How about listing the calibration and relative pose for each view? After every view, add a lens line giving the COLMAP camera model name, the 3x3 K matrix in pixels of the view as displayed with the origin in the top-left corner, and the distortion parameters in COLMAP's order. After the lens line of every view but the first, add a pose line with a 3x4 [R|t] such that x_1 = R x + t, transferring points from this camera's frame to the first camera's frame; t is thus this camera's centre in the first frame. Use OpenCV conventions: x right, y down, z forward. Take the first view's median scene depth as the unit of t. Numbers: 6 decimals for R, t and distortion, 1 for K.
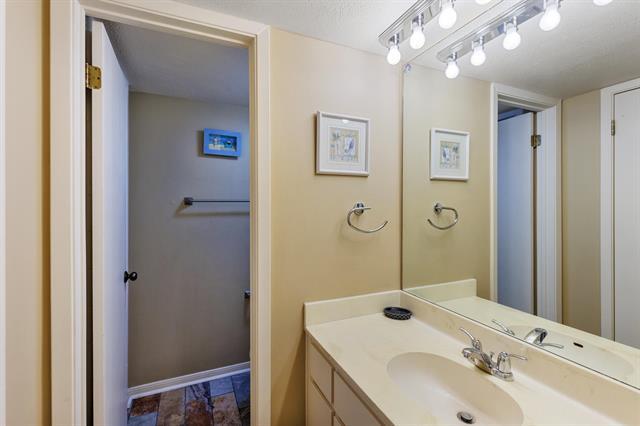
lens RADIAL K [[296.0, 0, 318.6], [0, 296.0, 212.5], [0, 0, 1]] dist [0.005035, 0.000573]
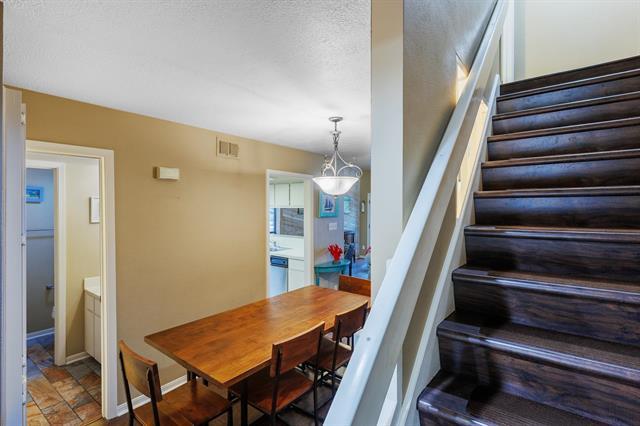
lens RADIAL K [[320.6, 0, 322.2], [0, 320.6, 211.7], [0, 0, 1]] dist [0.003594, 0.001336]
pose [[0.876431, -0.007974, 0.481461, 0.235659], [0.013172, 0.999886, -0.007418, -0.108788], [-0.481347, 0.012843, 0.876436, -1.329598]]
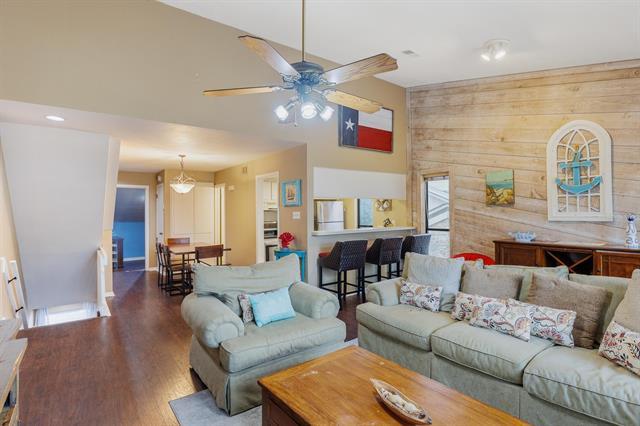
lens RADIAL K [[320.6, 0, 320.5], [0, 320.6, 208.8], [0, 0, 1]] dist [0.003594, 0.001336]
pose [[0.227160, -0.016767, -0.973713, 3.645922], [-0.017471, 0.999621, -0.021289, -0.022131], [0.973701, 0.021848, 0.226781, 0.261322]]
